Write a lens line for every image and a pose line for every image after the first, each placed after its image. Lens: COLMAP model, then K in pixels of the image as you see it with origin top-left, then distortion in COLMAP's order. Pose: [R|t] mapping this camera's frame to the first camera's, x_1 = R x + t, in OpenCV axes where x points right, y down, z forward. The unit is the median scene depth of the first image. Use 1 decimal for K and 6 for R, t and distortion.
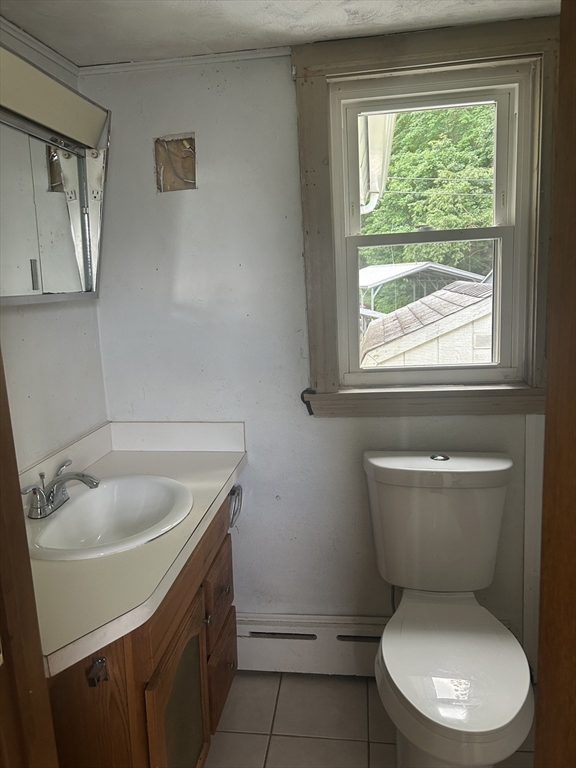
lens RADIAL K [[588.2, 0, 285.6], [0, 588.2, 400.7], [0, 0, 1]] dist [0.039438, -0.007563]
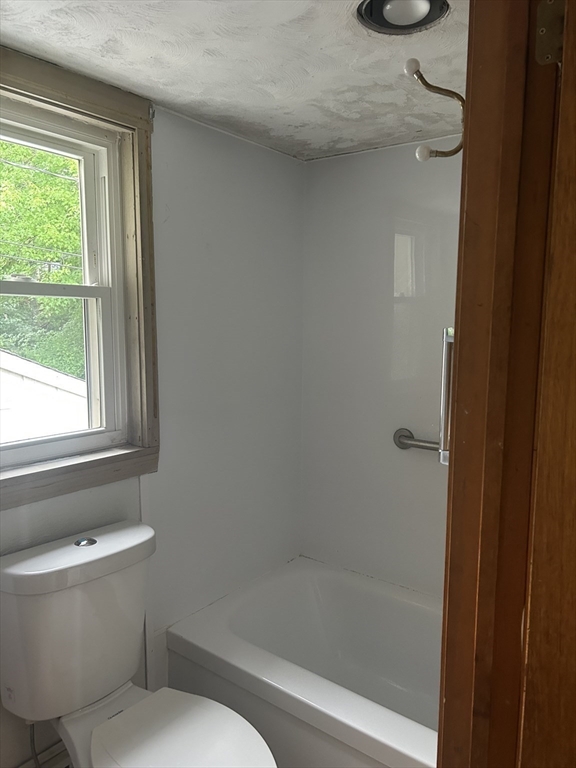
lens RADIAL K [[588.2, 0, 285.6], [0, 588.2, 400.7], [0, 0, 1]] dist [0.039438, -0.007563]
pose [[0.517407, -0.066194, 0.853175, -0.310735], [0.141800, 0.989853, -0.009196, -0.058729], [-0.843909, 0.125738, 0.521543, 0.266898]]
